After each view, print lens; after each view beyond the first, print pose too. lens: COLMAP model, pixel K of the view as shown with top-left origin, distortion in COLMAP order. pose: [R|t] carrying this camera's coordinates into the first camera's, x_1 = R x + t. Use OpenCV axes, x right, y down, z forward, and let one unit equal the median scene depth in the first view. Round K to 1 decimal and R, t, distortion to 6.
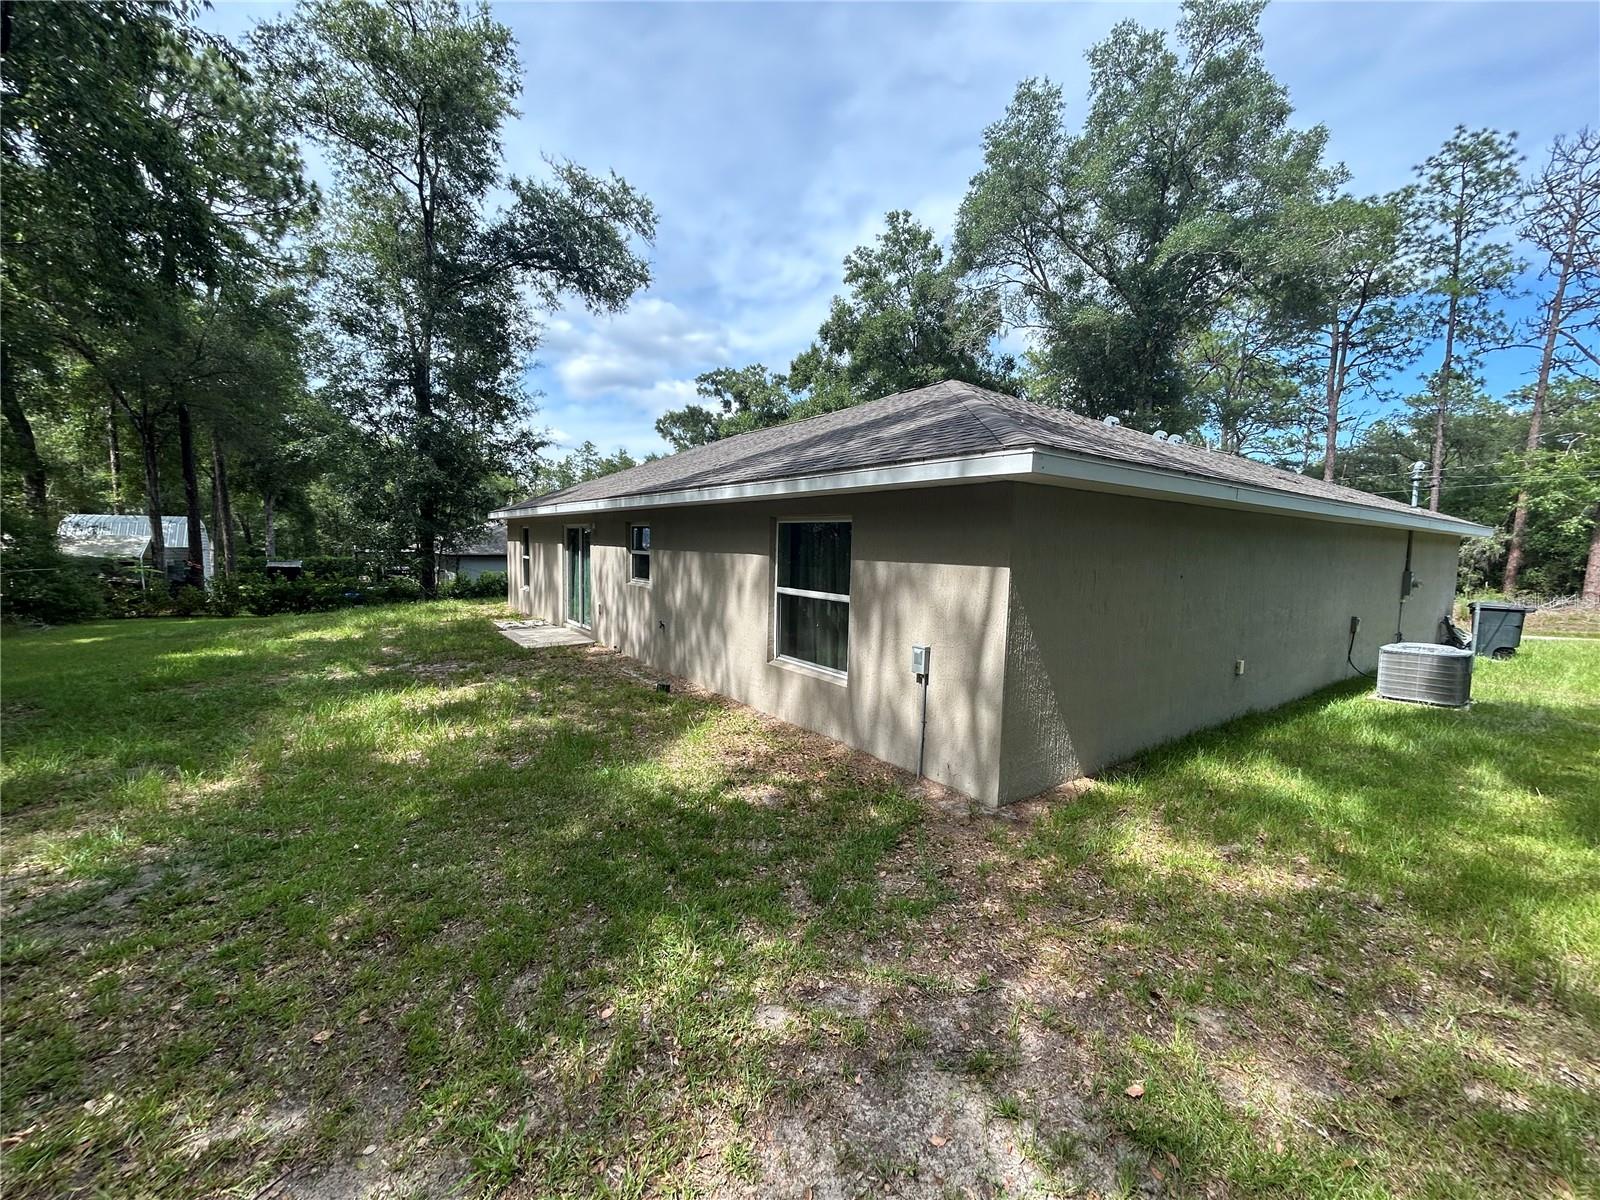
lens RADIAL K [[649.5, 0, 800.0], [0, 649.5, 600.0], [0, 0, 1]] dist [-0.000114, -0.000095]
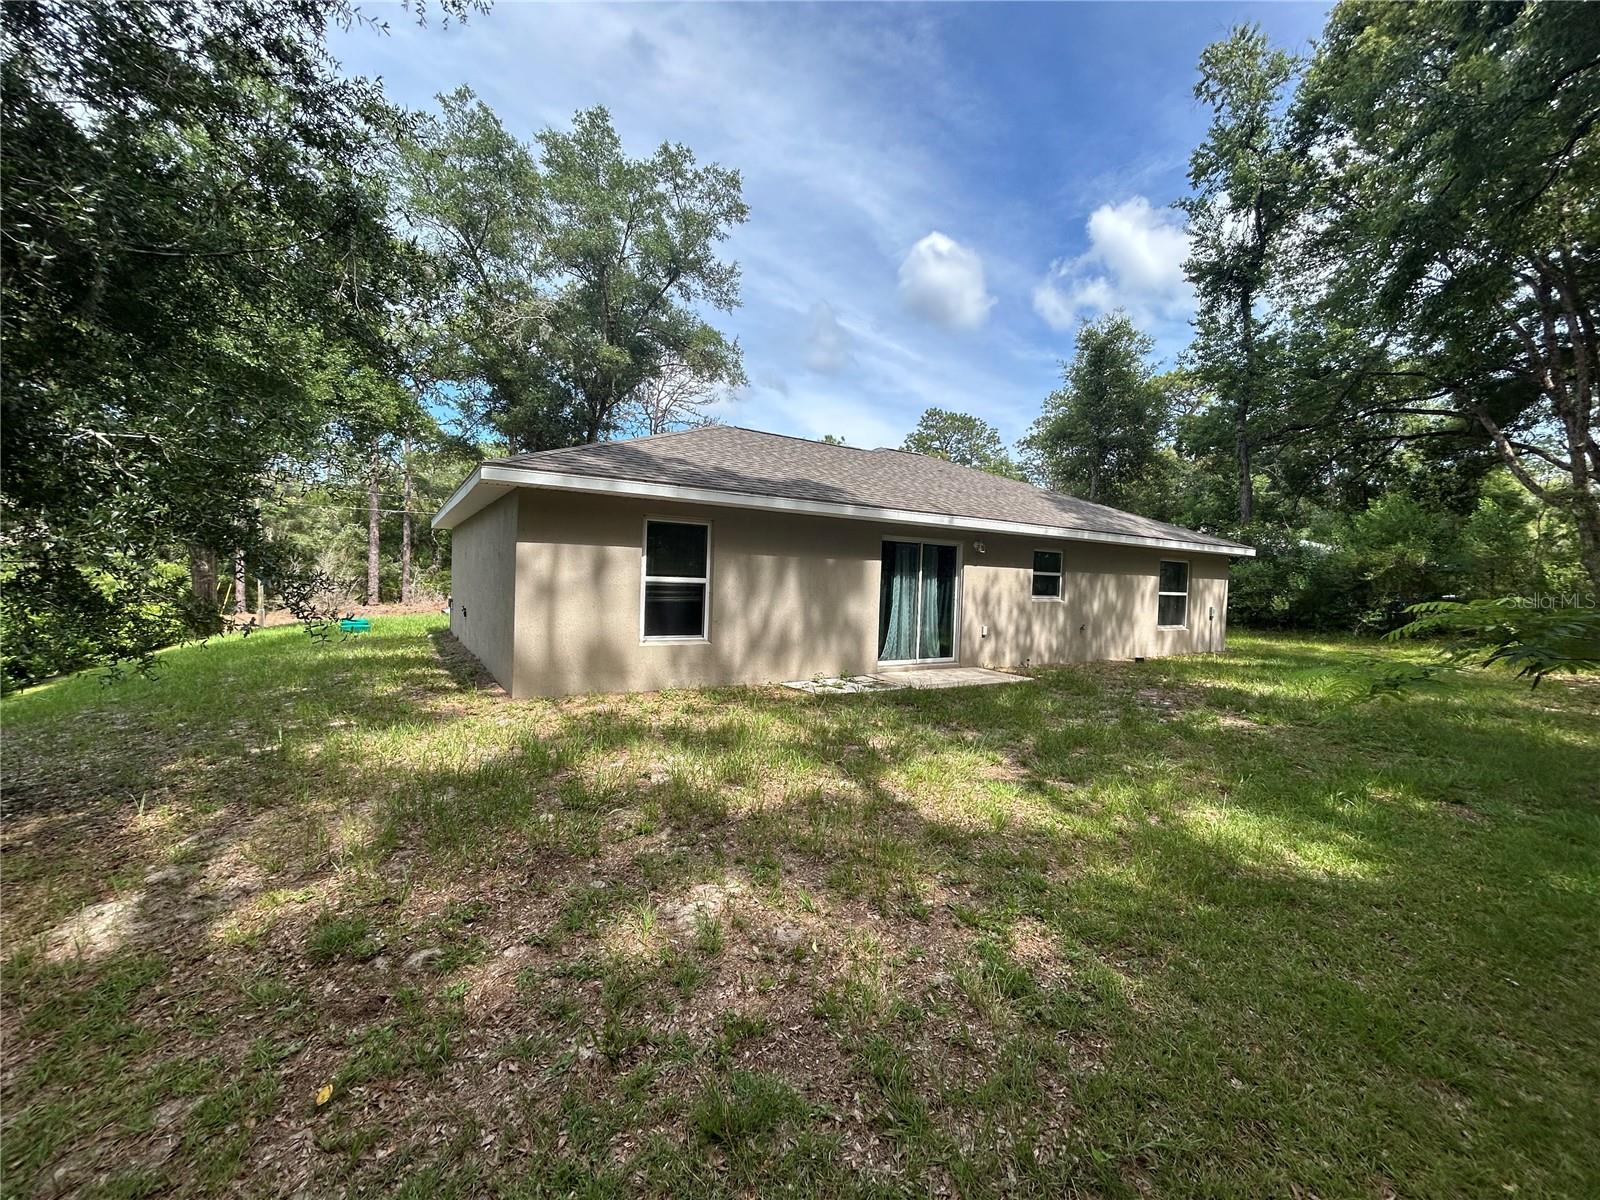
lens RADIAL K [[647.2, 0, 800.0], [0, 647.2, 600.0], [0, 0, 1]] dist [-0.002709, 0.001058]
pose [[0.055939, -0.070697, 0.995928, -1.840201], [0.040749, 0.996821, 0.068472, -0.162204], [-0.997602, 0.036752, 0.058642, 1.752620]]
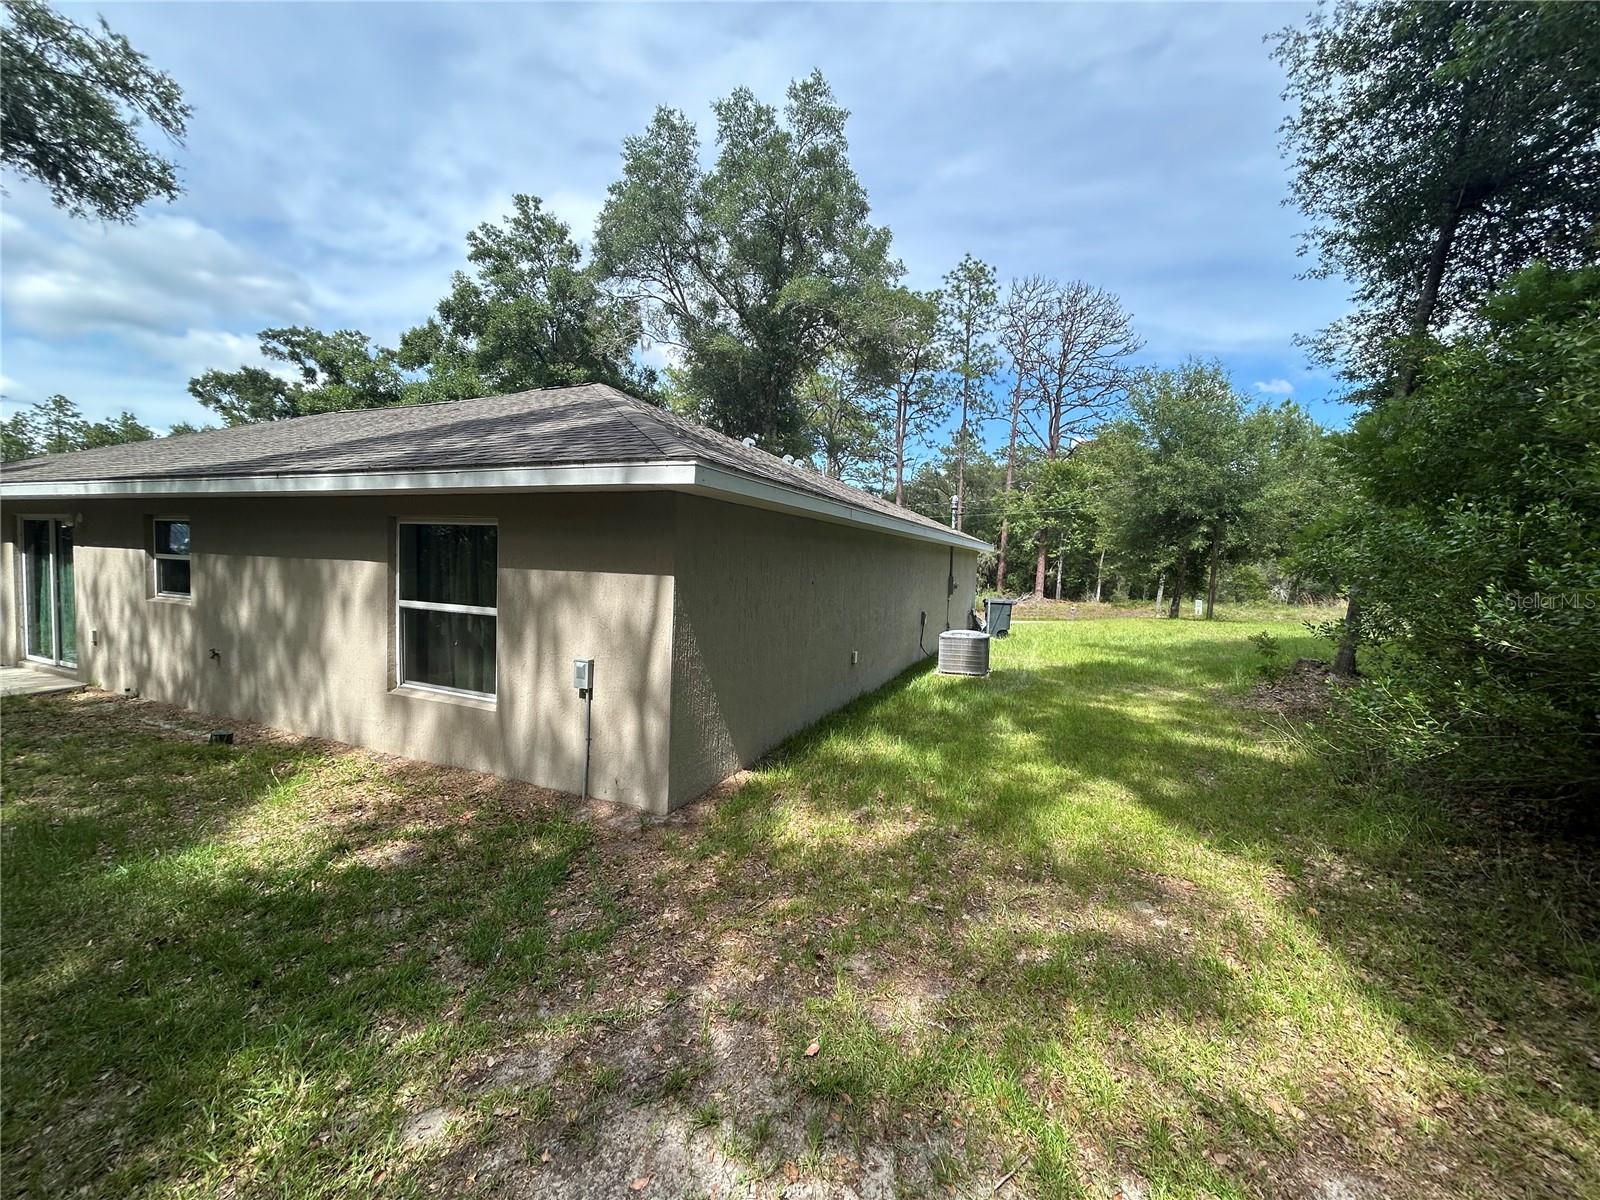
lens RADIAL K [[647.2, 0, 800.0], [0, 647.2, 600.0], [0, 0, 1]] dist [-0.002709, 0.001058]
pose [[0.858459, -0.024115, 0.512316, -0.017380], [0.029623, 0.999558, -0.002587, -0.002542], [-0.512027, 0.017397, 0.858793, 0.019794]]
